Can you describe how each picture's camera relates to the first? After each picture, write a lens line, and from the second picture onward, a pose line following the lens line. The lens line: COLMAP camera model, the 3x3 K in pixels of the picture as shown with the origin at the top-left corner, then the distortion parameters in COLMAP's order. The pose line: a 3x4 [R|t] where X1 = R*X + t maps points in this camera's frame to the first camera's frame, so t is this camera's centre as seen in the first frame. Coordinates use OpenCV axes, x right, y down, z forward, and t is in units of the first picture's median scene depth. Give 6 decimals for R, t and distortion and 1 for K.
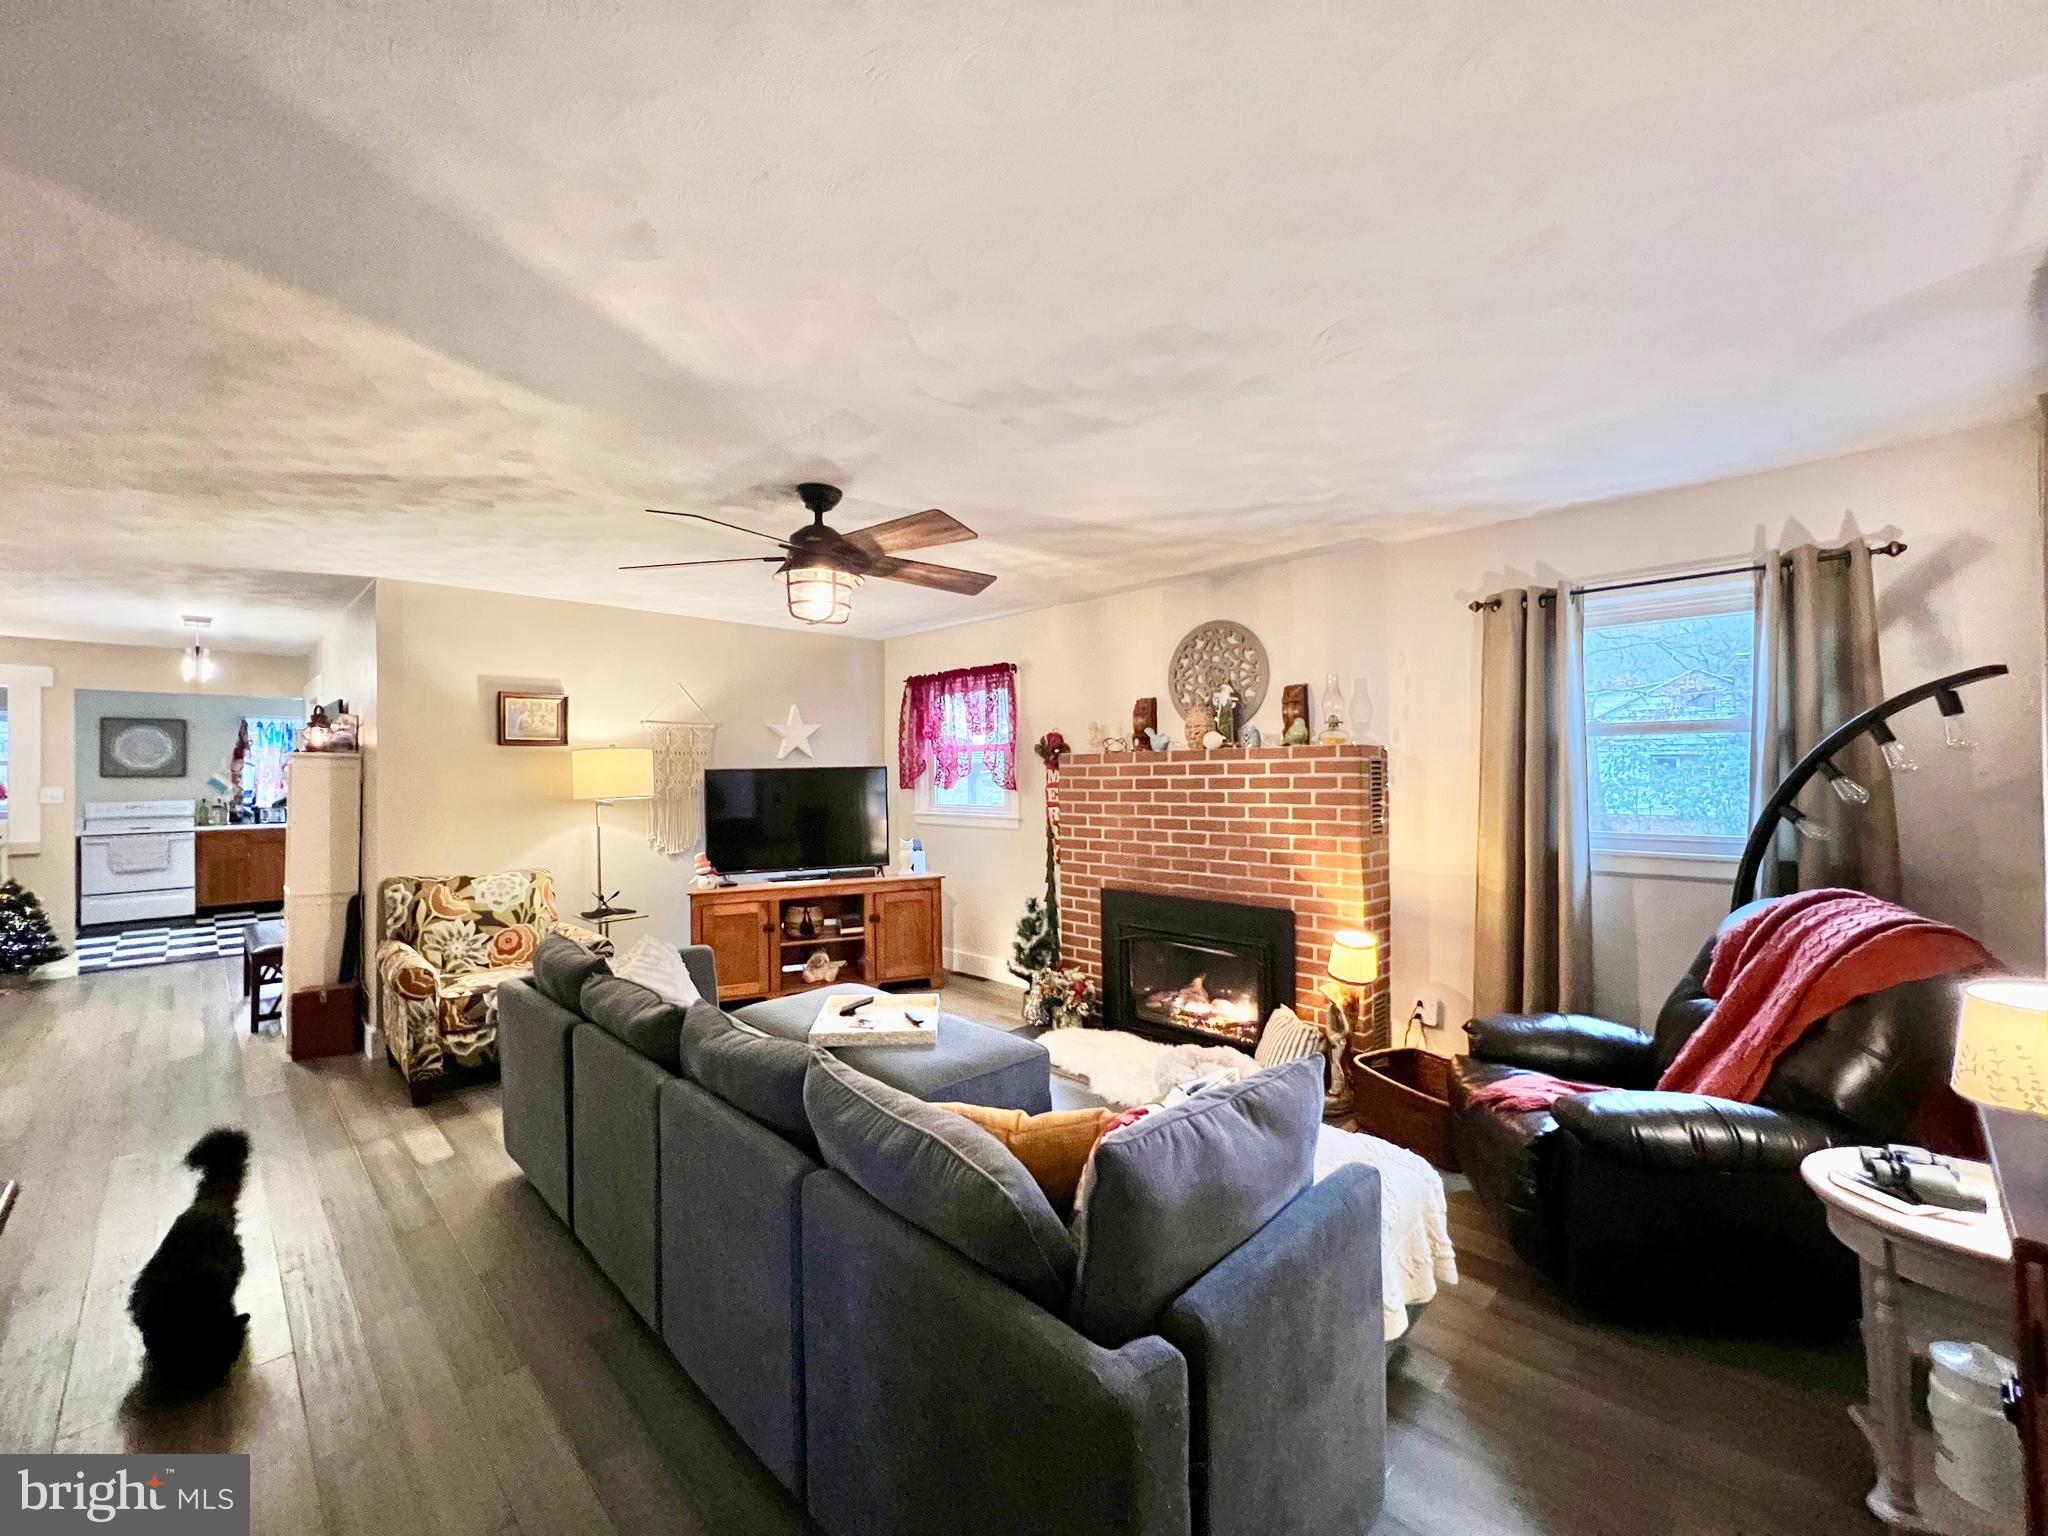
lens RADIAL K [[814.0, 0, 1024.7], [0, 814.0, 766.0], [0, 0, 1]] dist [-0.011054, 0.000532]
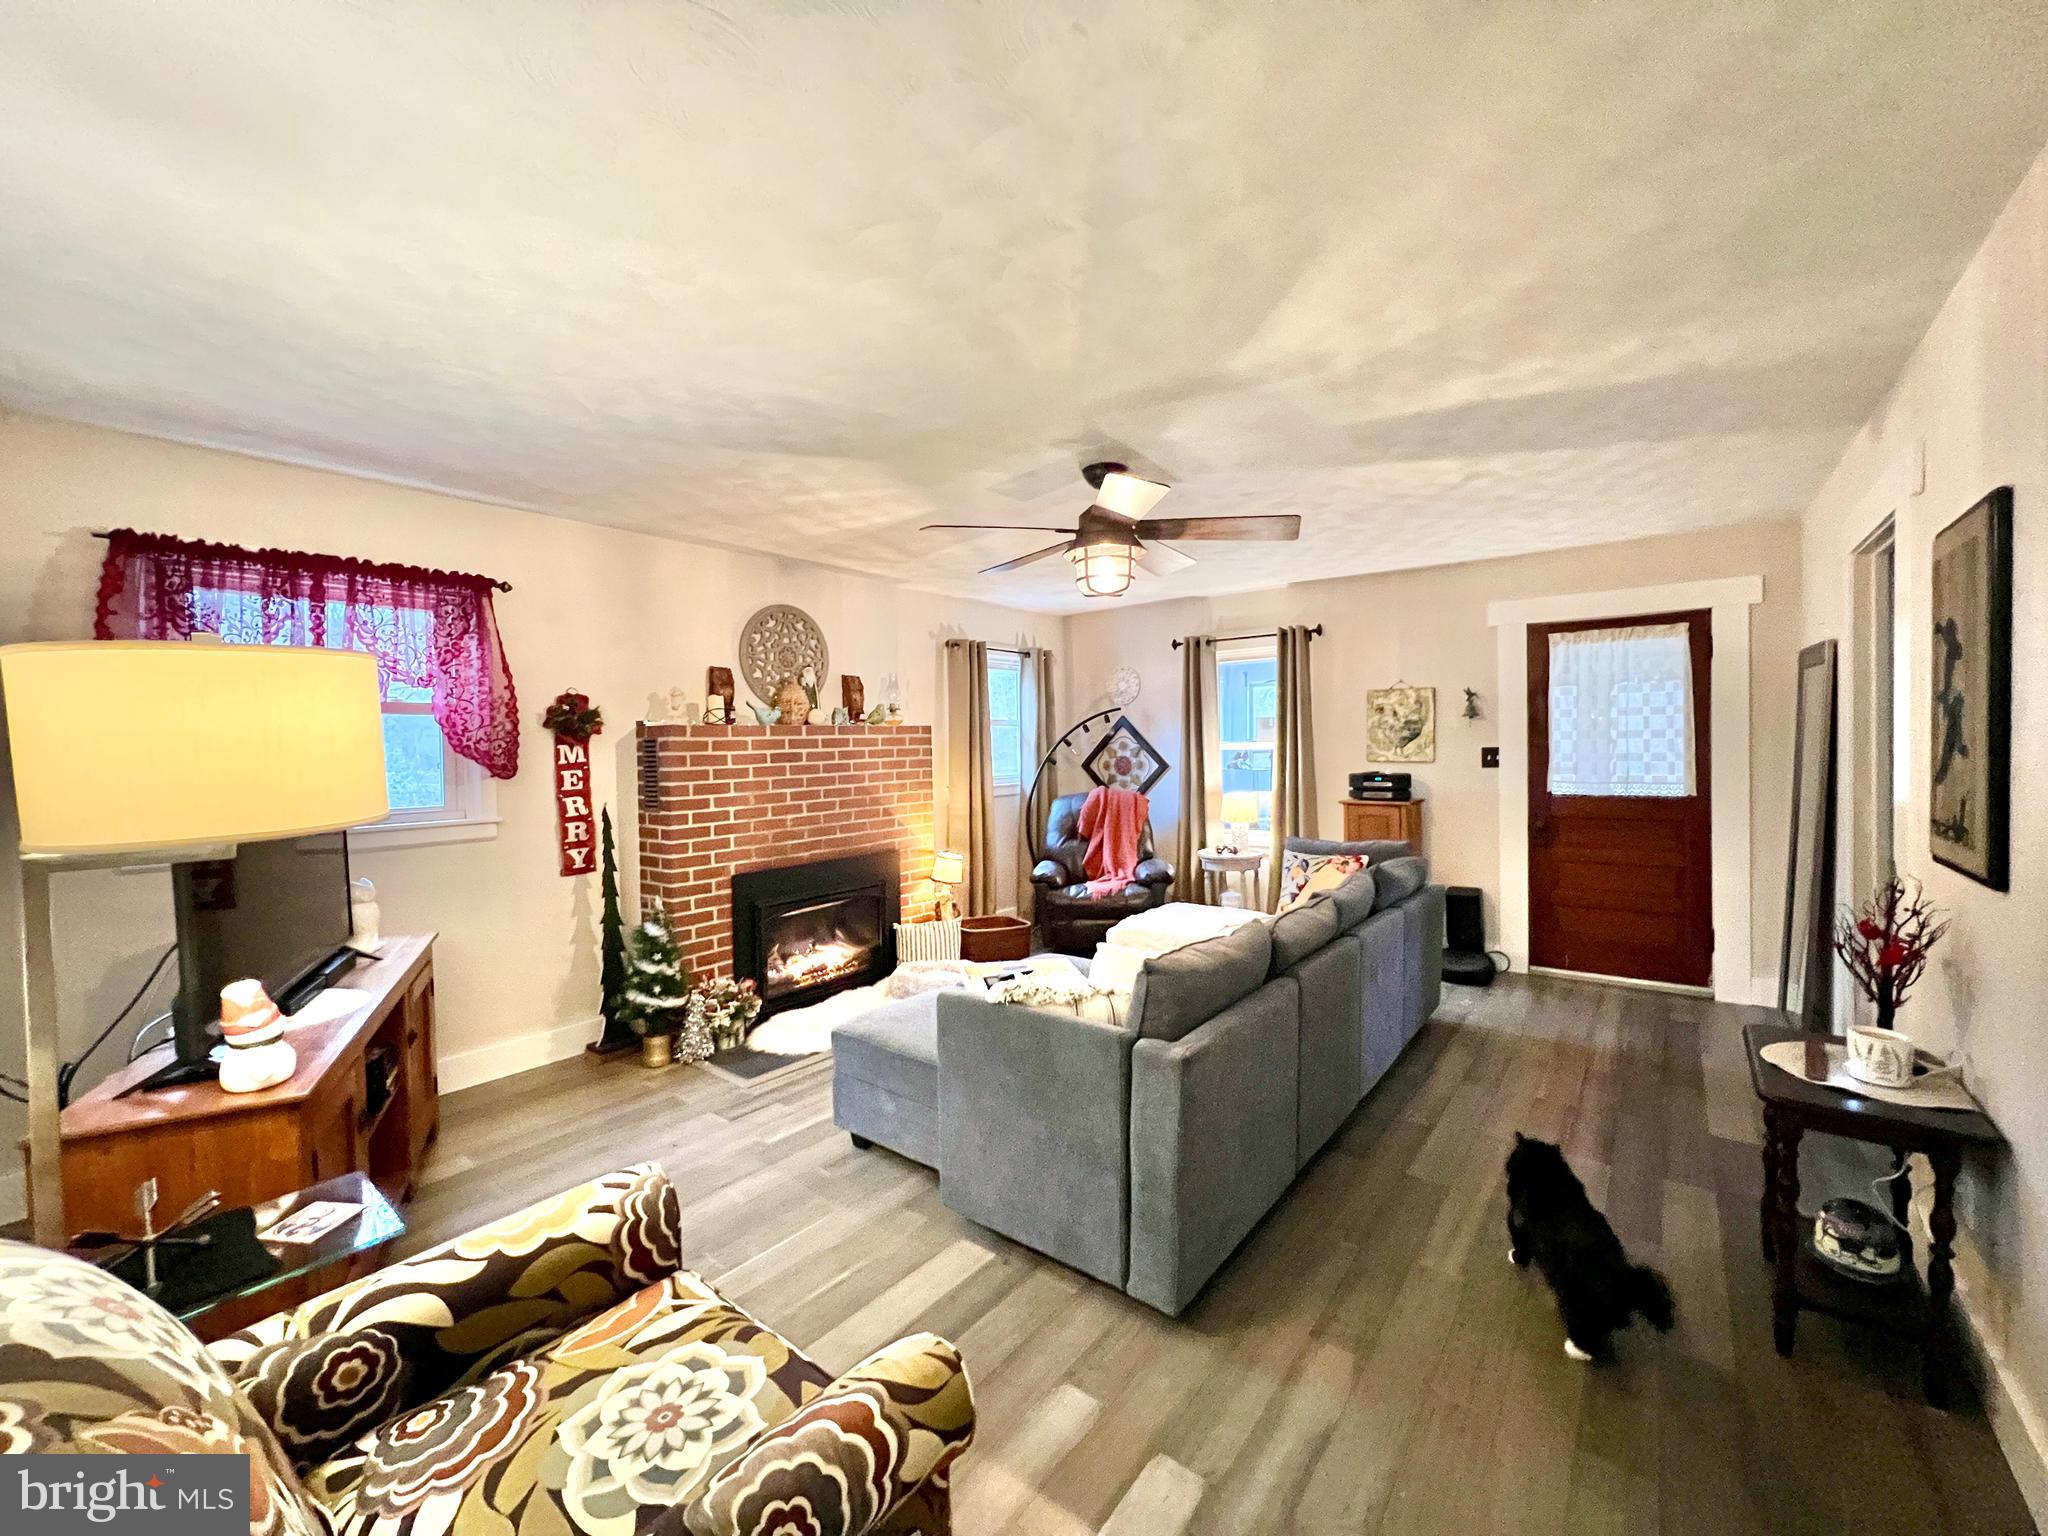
lens RADIAL K [[814.0, 0, 1016.9], [0, 814.0, 766.9], [0, 0, 1]] dist [-0.011054, 0.000532]
pose [[-0.098031, -0.014301, 0.995081, -0.860156], [0.014425, 0.999771, 0.015789, 0.021409], [-0.995079, 0.015902, -0.097802, 0.805578]]
